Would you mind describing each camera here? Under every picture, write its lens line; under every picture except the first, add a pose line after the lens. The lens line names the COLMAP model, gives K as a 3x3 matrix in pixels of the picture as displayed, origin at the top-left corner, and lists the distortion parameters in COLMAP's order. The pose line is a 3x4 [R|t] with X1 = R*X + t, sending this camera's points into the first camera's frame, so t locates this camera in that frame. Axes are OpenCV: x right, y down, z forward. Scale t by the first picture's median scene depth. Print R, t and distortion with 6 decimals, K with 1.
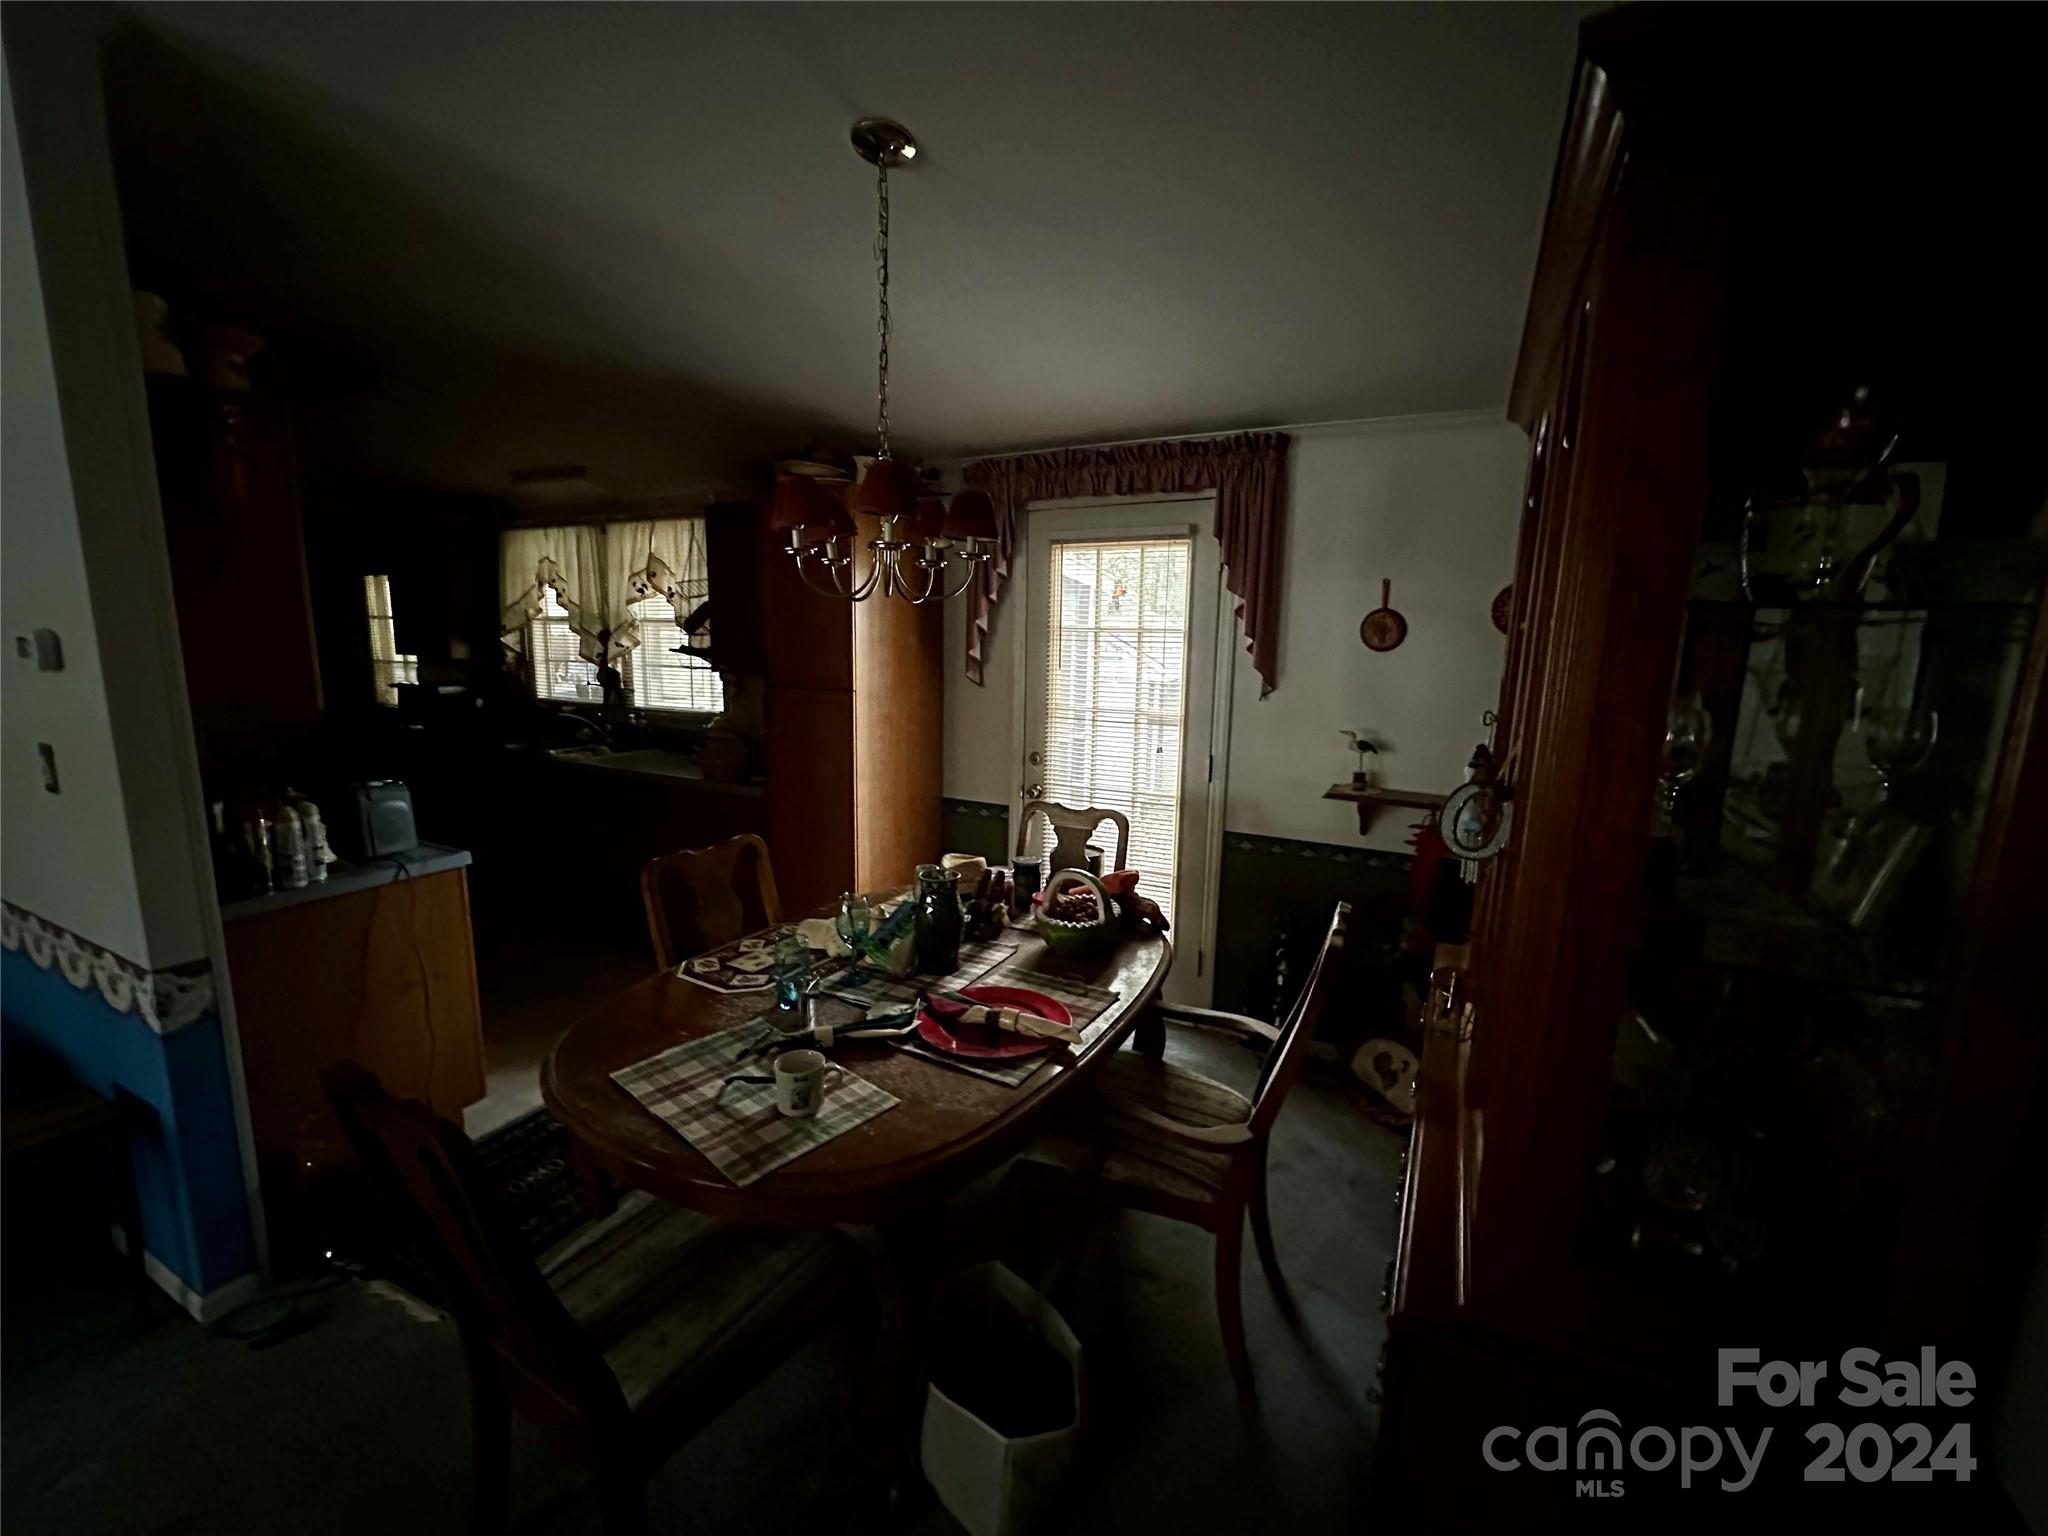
lens RADIAL K [[834.7, 0, 1012.5], [0, 834.7, 772.0], [0, 0, 1]] dist [0.001349, 0.000218]
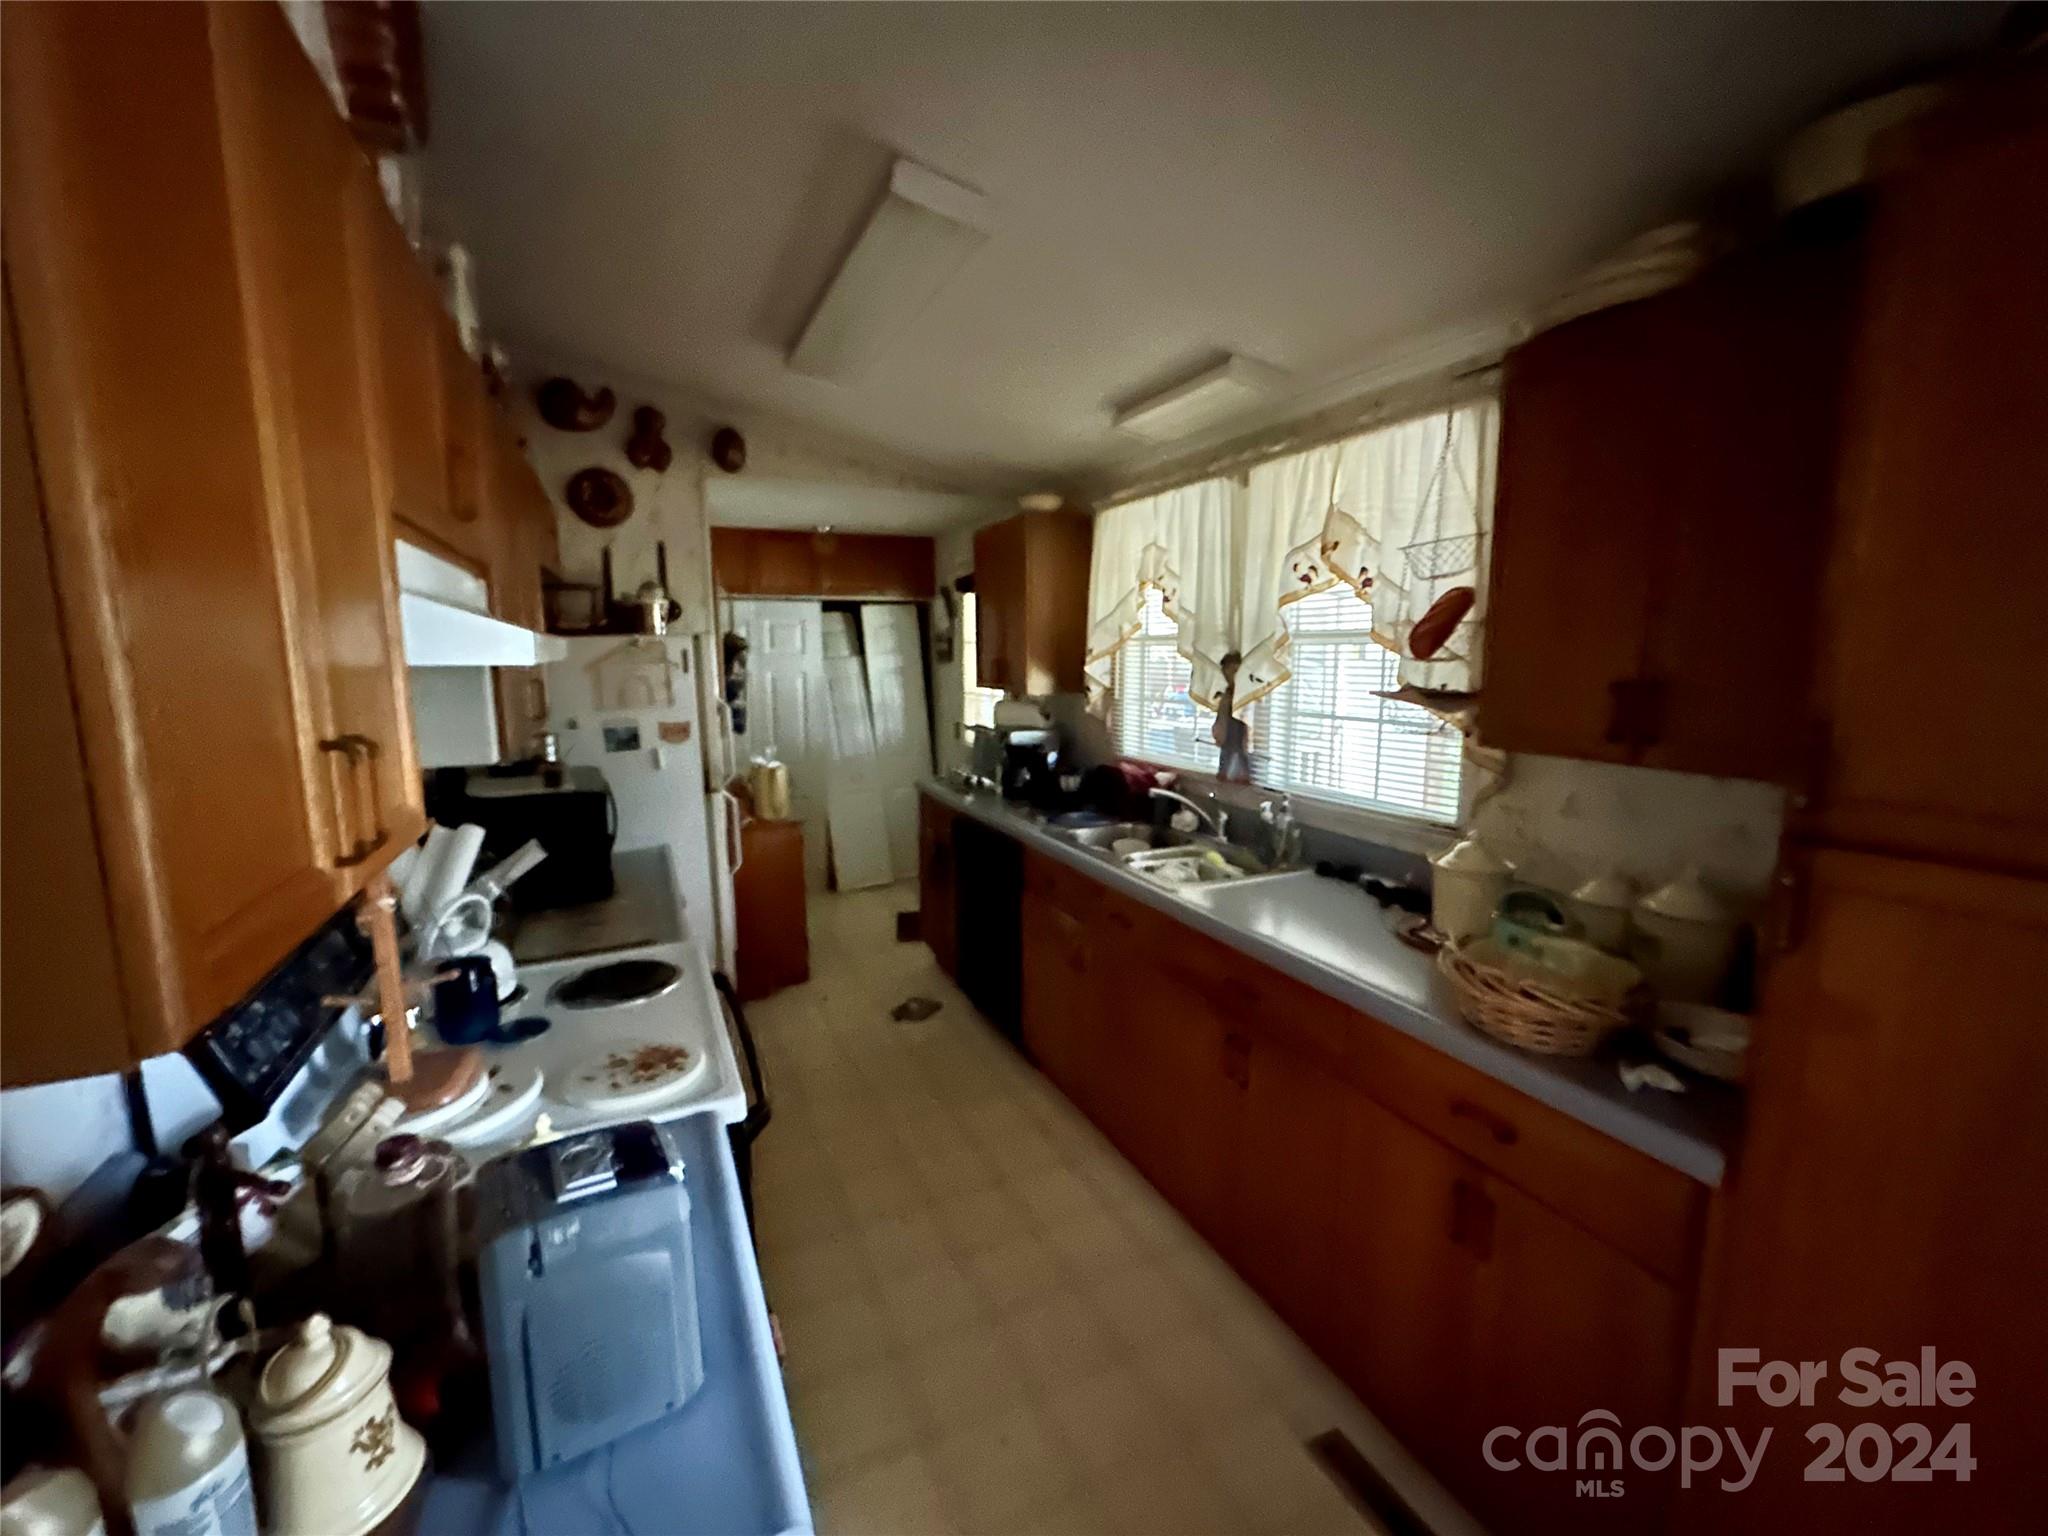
lens RADIAL K [[834.7, 0, 1025.5], [0, 834.7, 765.7], [0, 0, 1]] dist [0.001349, 0.000218]
pose [[0.796683, 0.063730, -0.601028, -0.247822], [-0.081025, 0.996711, -0.001715, -0.079163], [0.598942, 0.050065, 0.799226, 0.451414]]
